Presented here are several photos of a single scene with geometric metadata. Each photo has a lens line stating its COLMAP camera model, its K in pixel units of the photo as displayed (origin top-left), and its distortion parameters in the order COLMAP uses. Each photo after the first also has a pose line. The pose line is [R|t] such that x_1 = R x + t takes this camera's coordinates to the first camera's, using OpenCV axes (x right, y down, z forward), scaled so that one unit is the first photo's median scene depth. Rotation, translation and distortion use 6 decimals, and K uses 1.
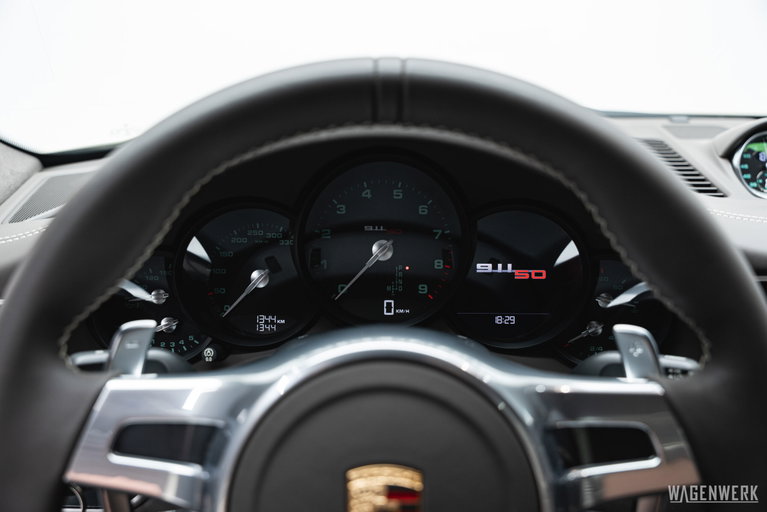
lens RADIAL K [[822.2, 0, 369.9], [0, 822.2, 256.2], [0, 0, 1]] dist [0.025583, 0.000000]
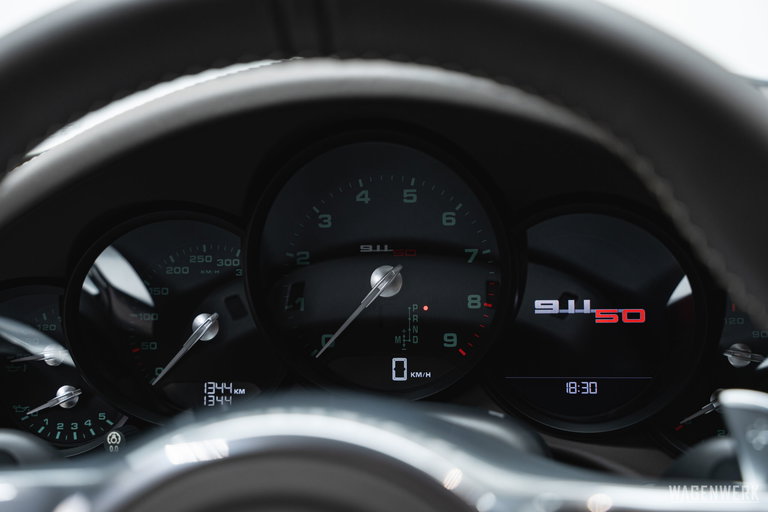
lens RADIAL K [[1046.9, 0, 377.2], [0, 1046.9, 257.4], [0, 0, 1]] dist [0.046288, 0.000000]
pose [[0.991882, -0.019879, -0.125597, 0.112713], [0.012579, 0.998199, -0.058651, 0.022589], [0.126537, 0.056595, 0.990346, 0.169228]]
